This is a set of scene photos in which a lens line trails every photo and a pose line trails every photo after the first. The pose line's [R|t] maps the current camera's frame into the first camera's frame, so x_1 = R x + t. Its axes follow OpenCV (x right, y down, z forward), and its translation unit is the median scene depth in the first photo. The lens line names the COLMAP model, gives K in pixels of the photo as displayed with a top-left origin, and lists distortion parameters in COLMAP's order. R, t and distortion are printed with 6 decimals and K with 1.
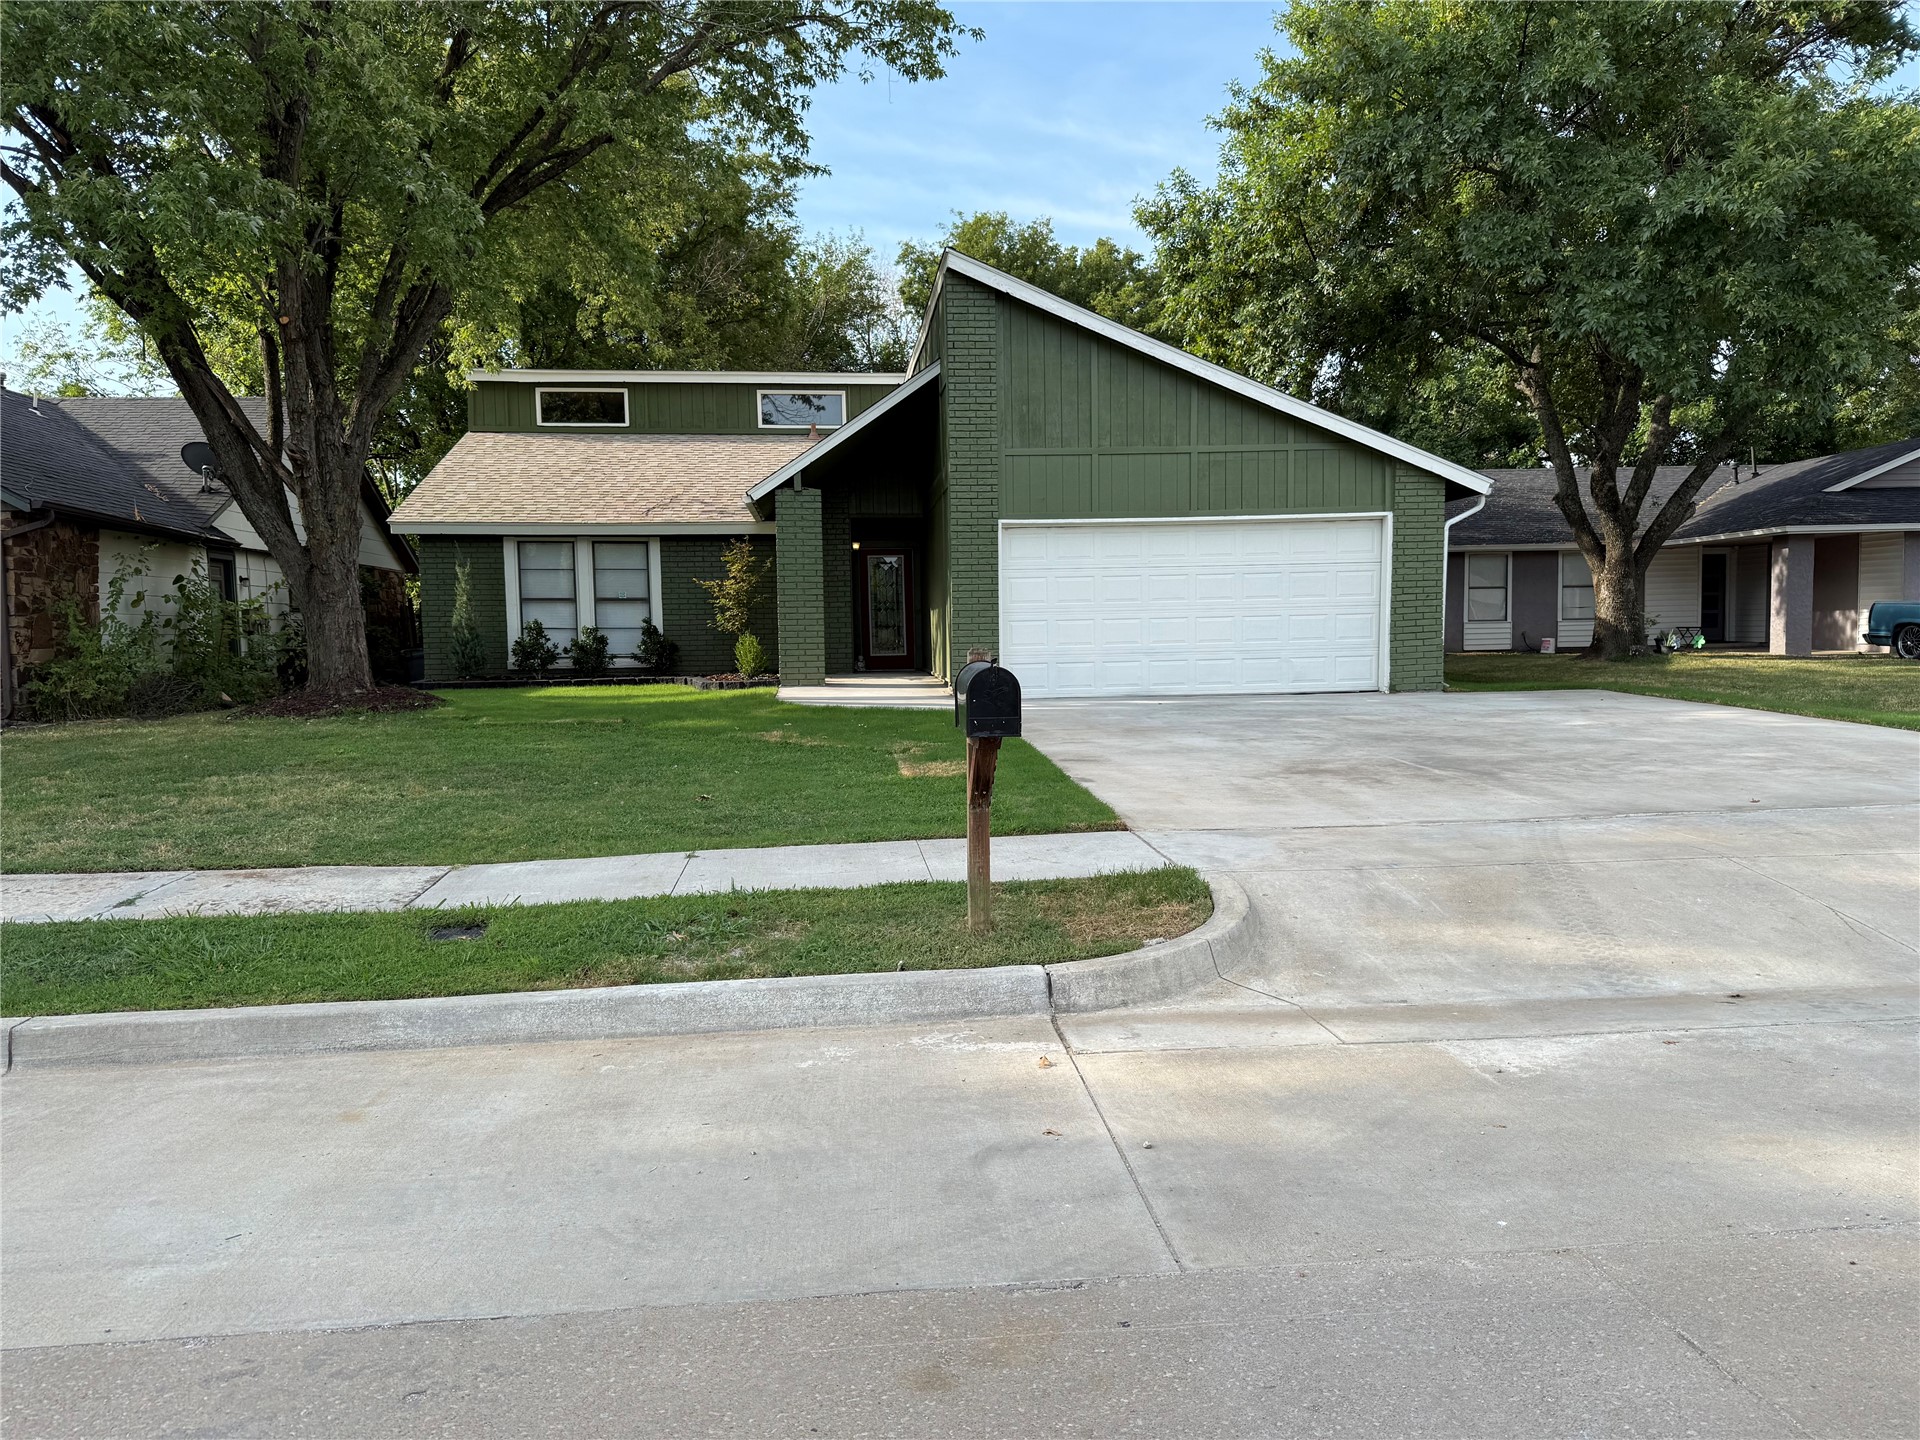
lens RADIAL K [[1347.6, 0, 957.2], [0, 1347.6, 714.9], [0, 0, 1]] dist [0.036340, -0.026481]
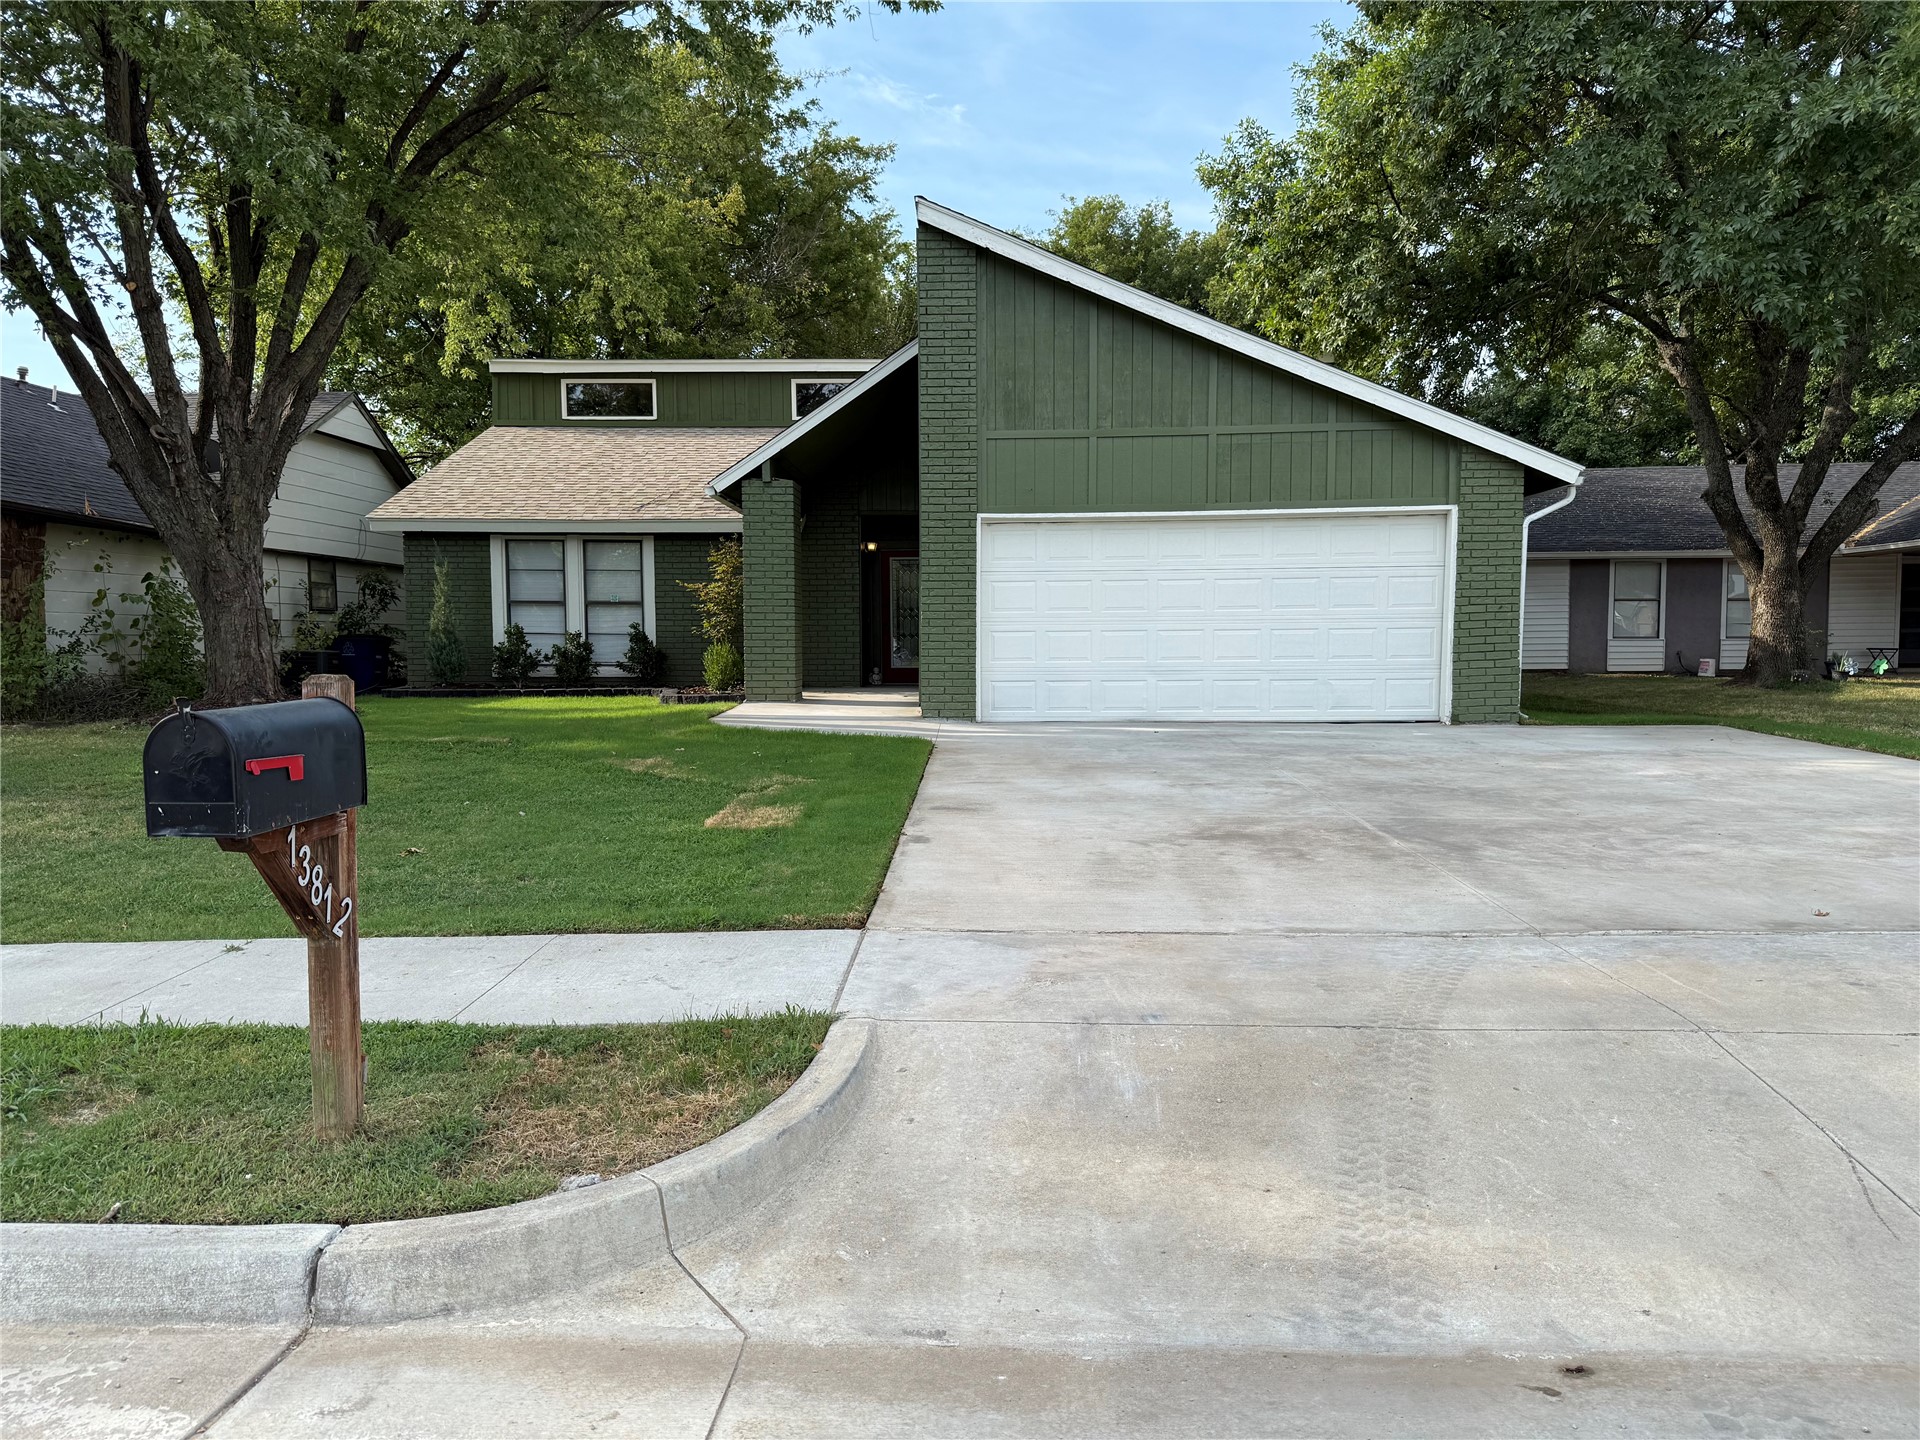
lens RADIAL K [[1347.6, 0, 961.7], [0, 1347.6, 713.6], [0, 0, 1]] dist [0.036340, -0.026481]
pose [[0.992135, 0.019701, -0.123609, 0.128907], [-0.020603, 0.999770, -0.006019, -0.011971], [0.123462, 0.008518, 0.992313, 0.145930]]
